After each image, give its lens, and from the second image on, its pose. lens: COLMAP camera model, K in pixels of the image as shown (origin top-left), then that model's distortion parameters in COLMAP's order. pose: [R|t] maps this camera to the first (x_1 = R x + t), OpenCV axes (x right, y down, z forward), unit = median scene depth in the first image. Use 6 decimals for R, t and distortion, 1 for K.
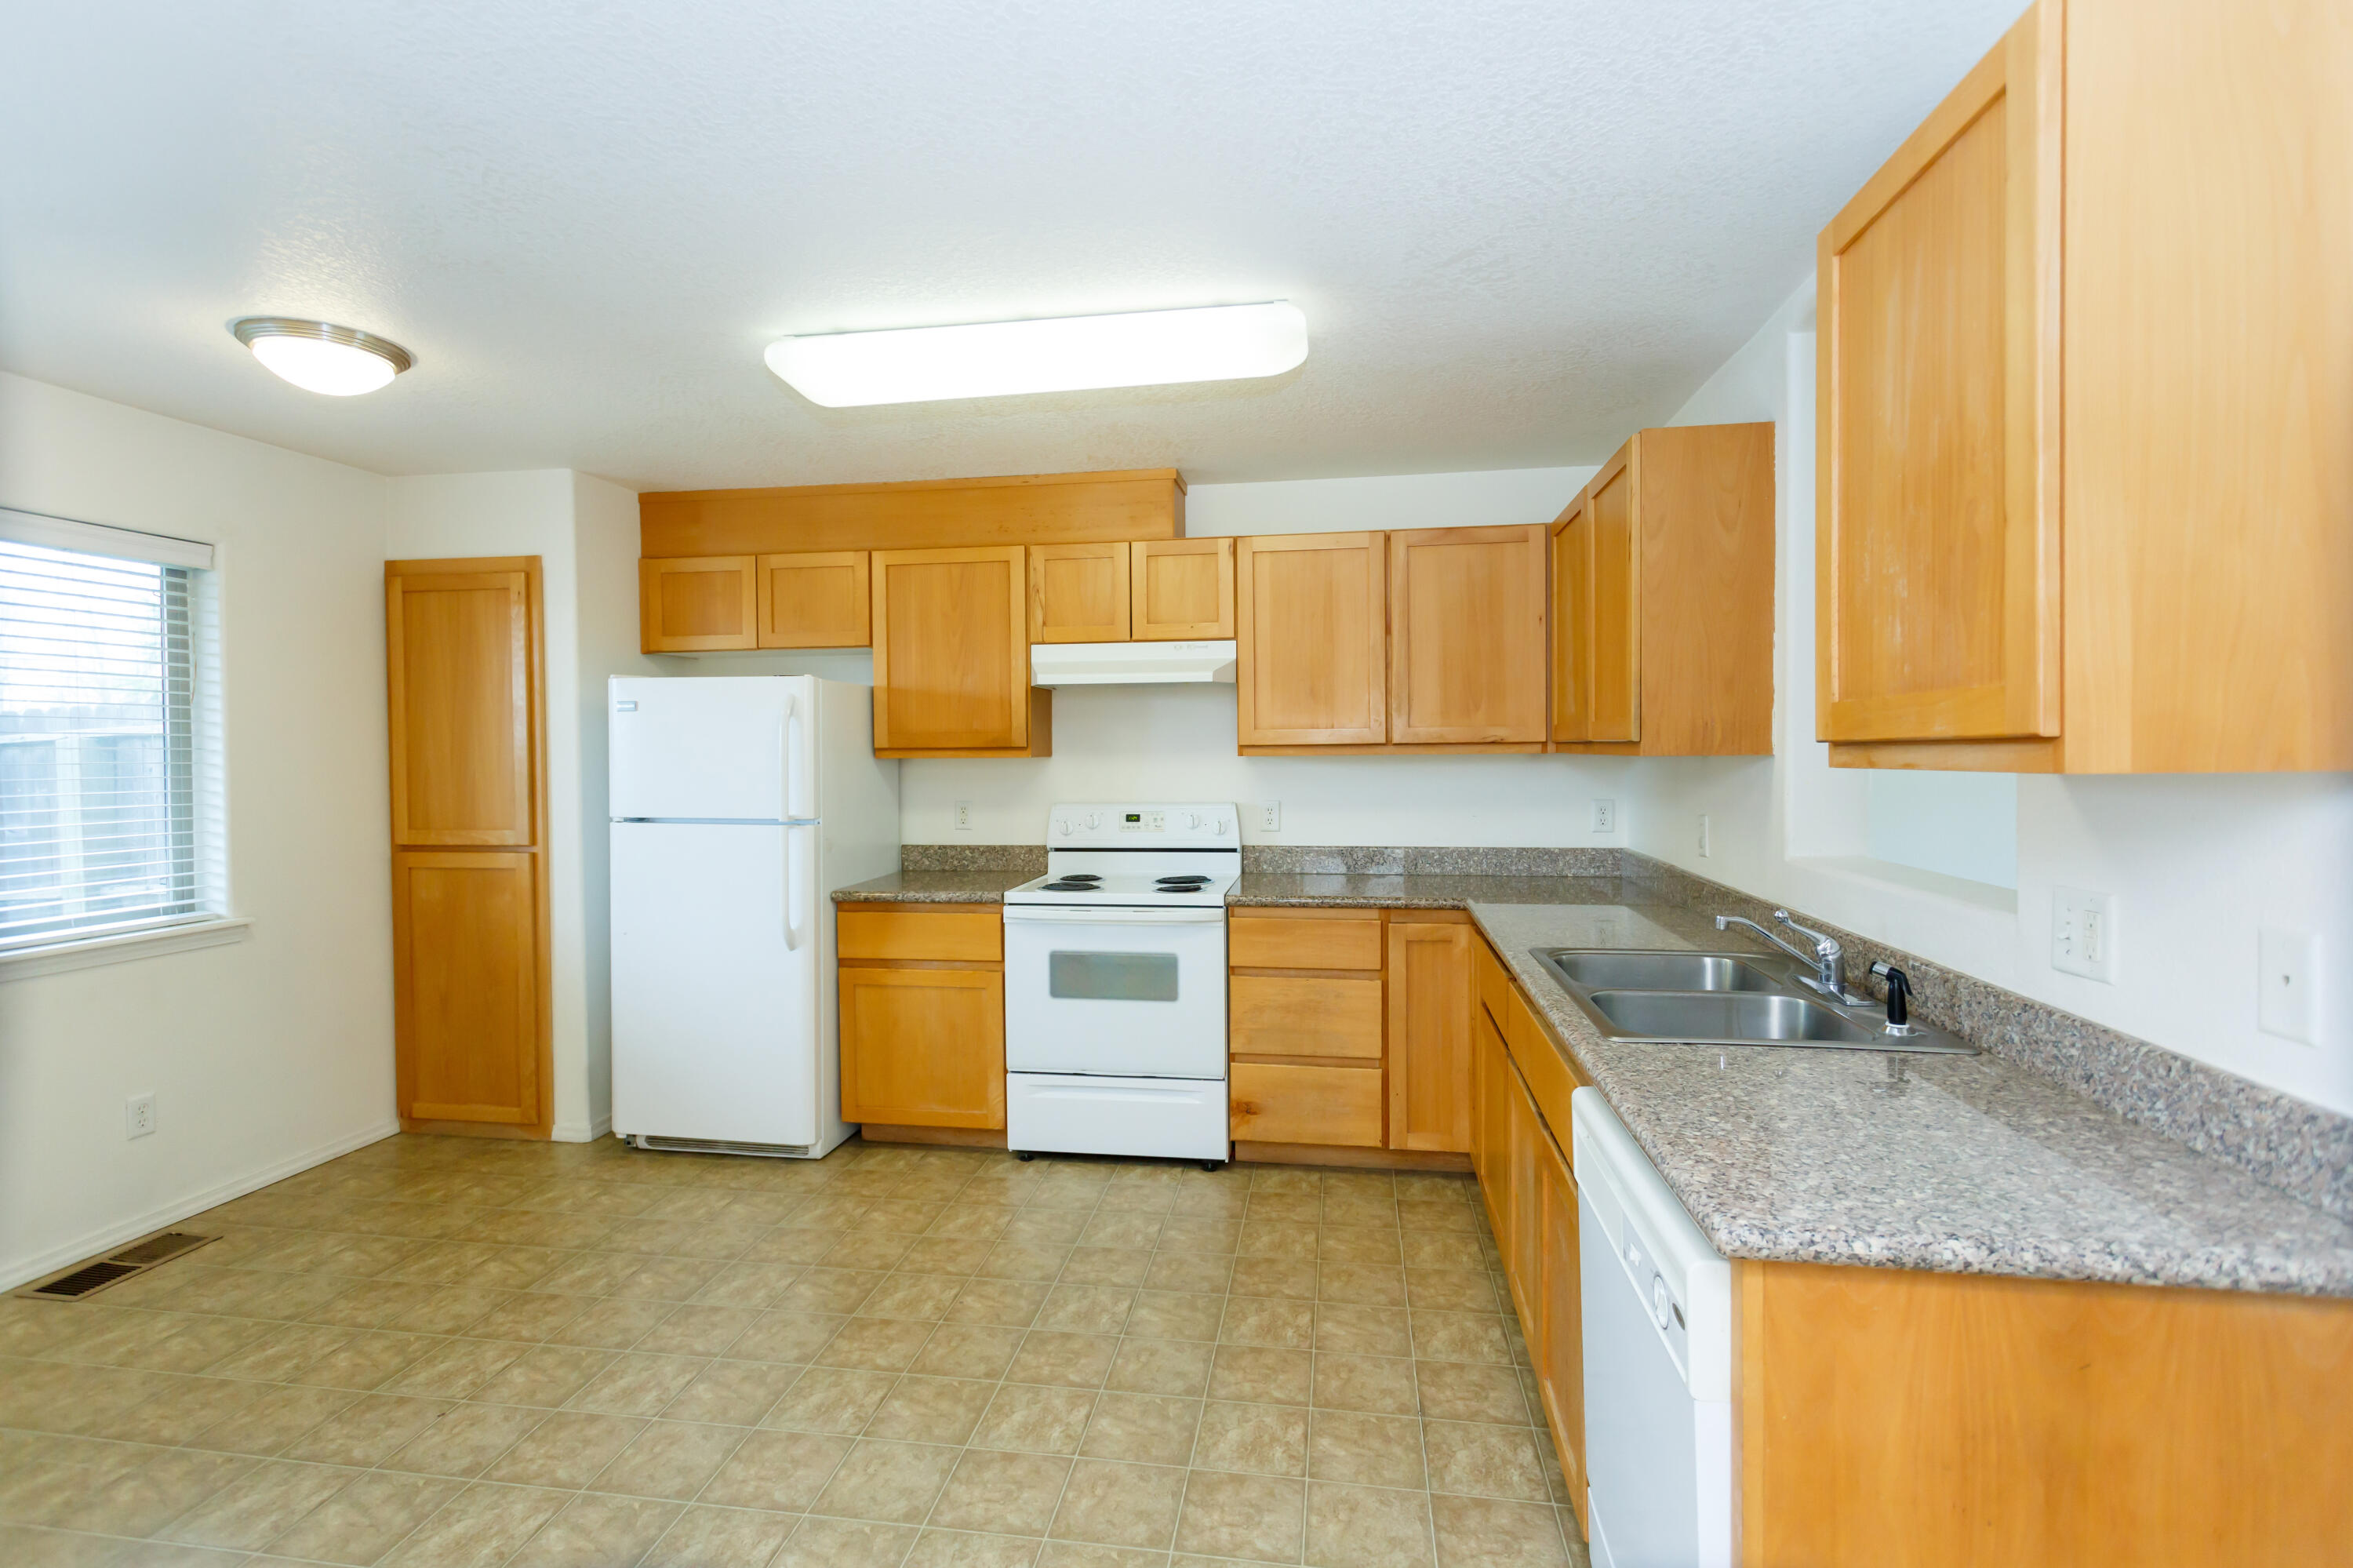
lens RADIAL K [[1101.0, 0, 1168.4], [0, 1101.0, 770.4], [0, 0, 1]] dist [0.004668, 0.000373]
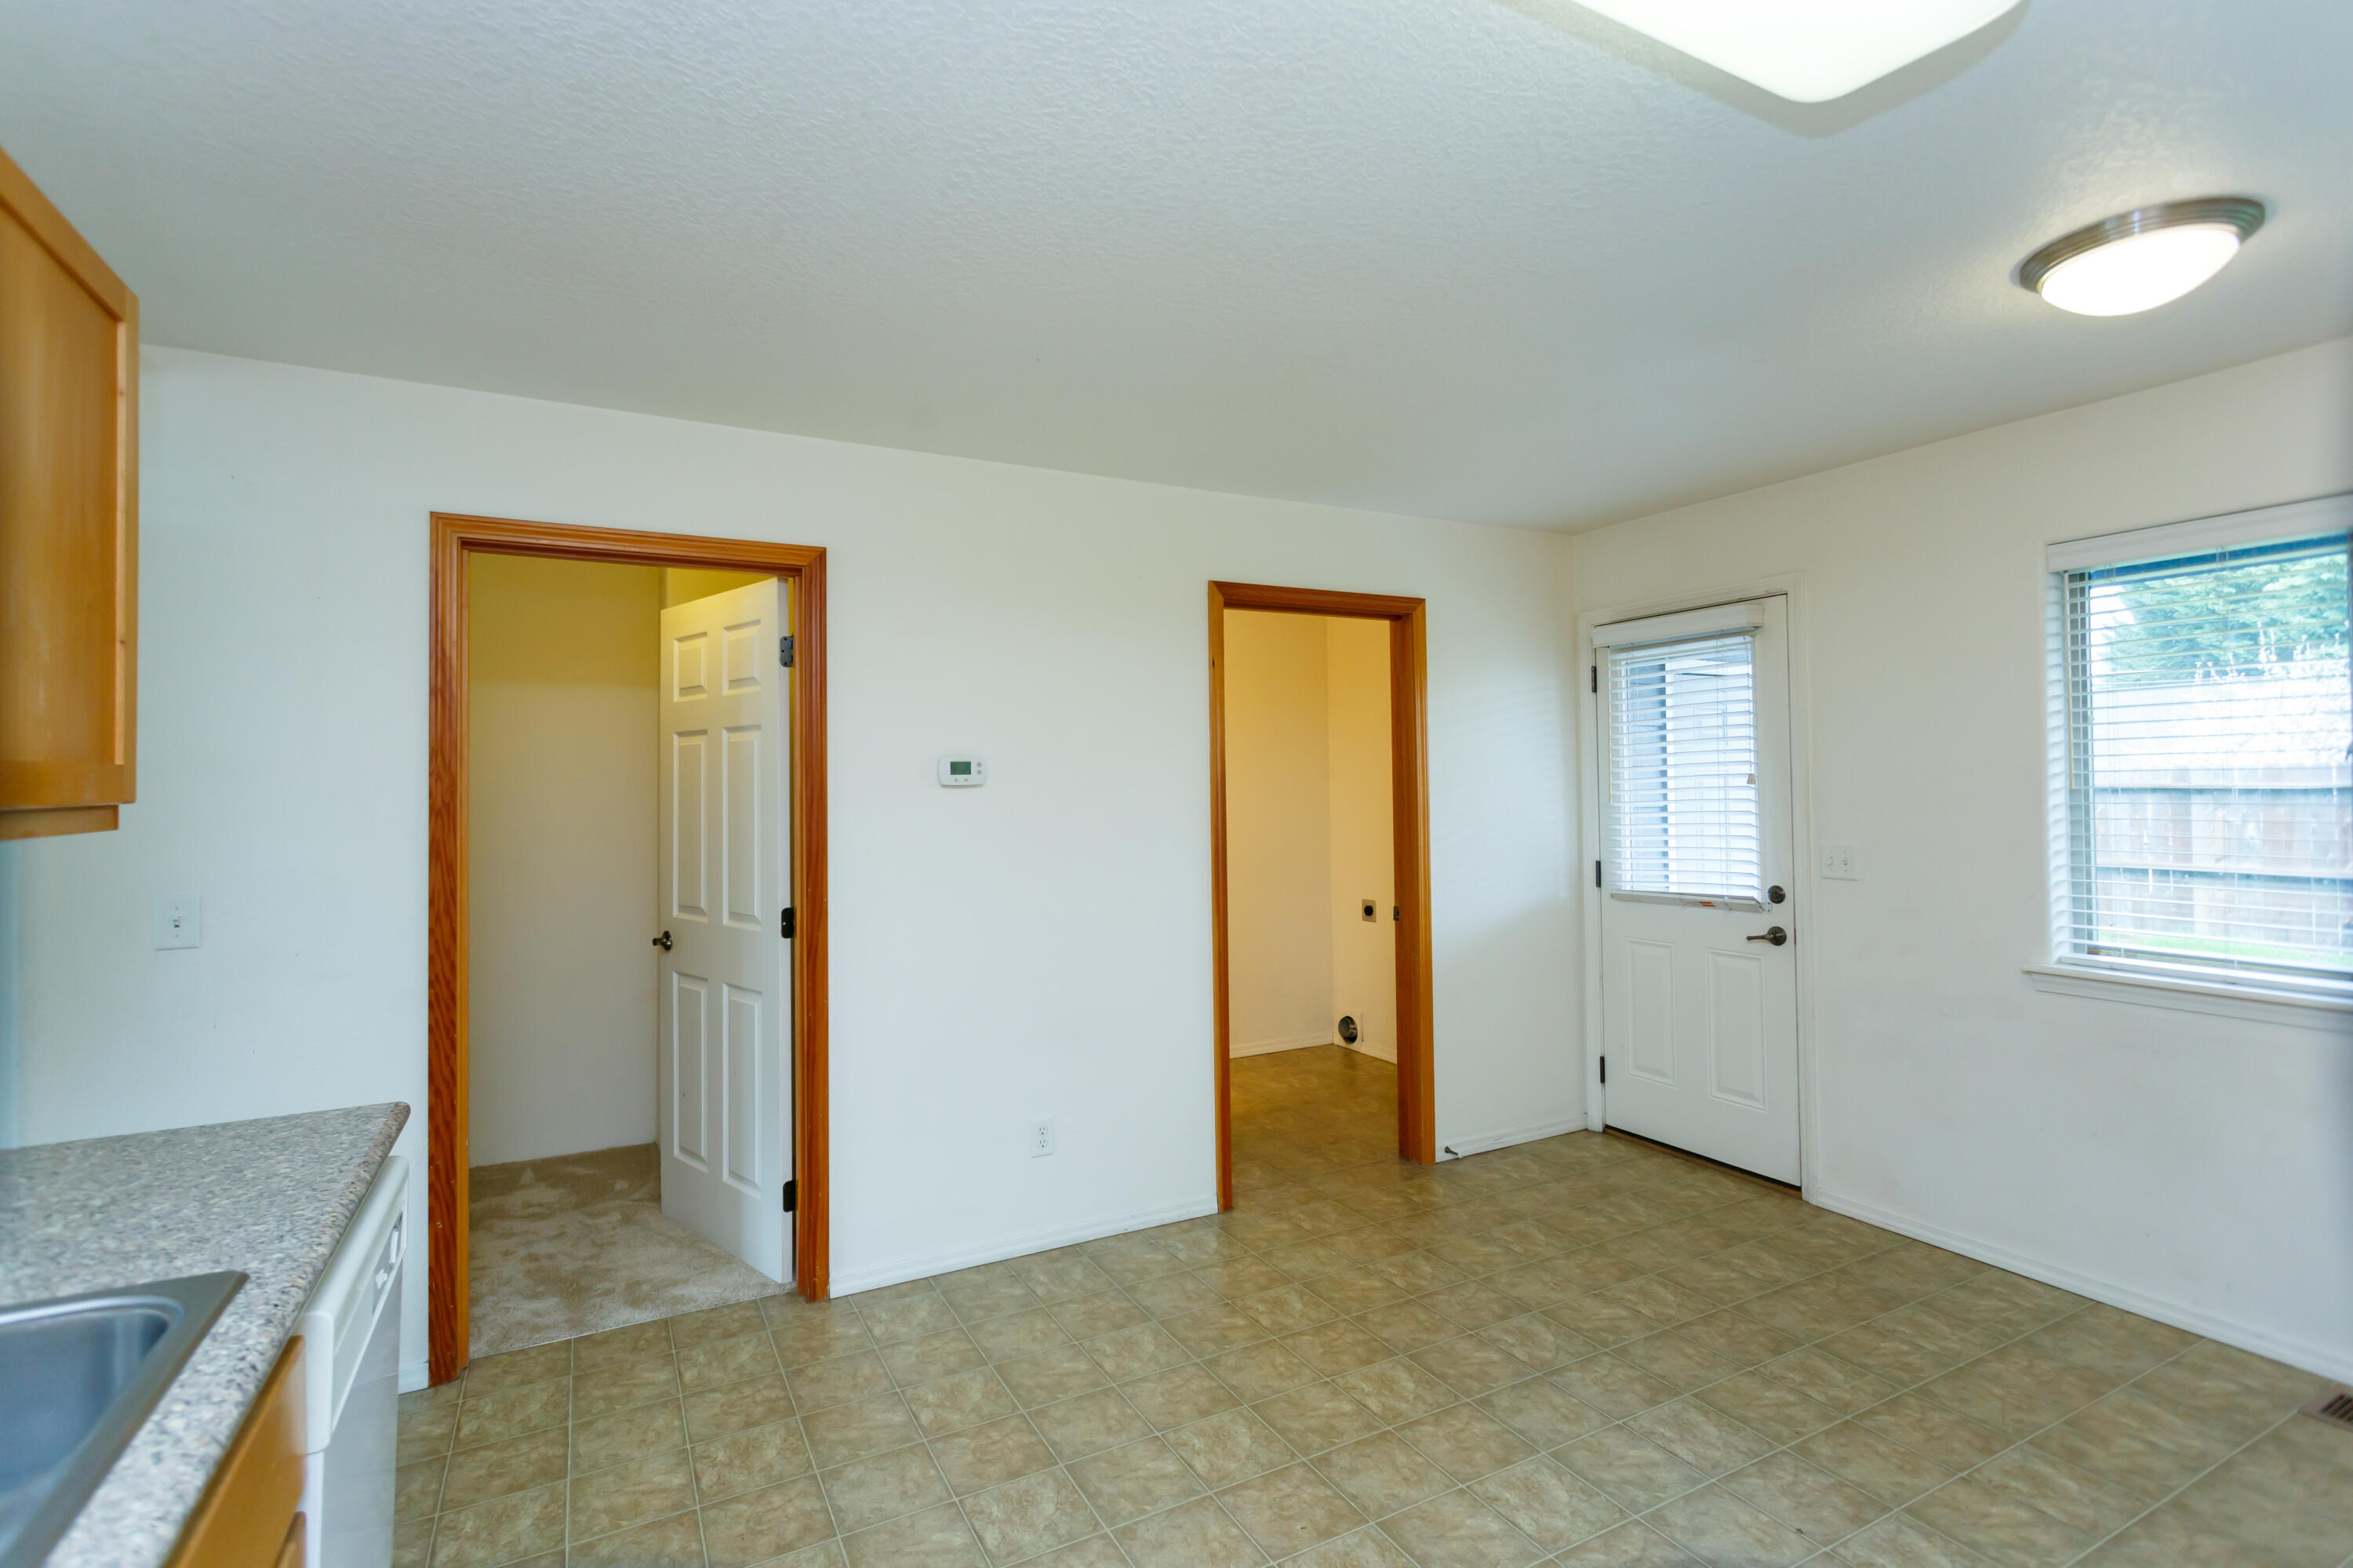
lens RADIAL K [[1101.0, 0, 1168.4], [0, 1101.0, 770.4], [0, 0, 1]] dist [0.004668, 0.000373]
pose [[-0.798574, 0.008343, -0.601839, 0.170574], [0.006358, 0.999965, 0.005425, -0.021541], [0.601863, 0.000505, -0.798599, 0.872950]]
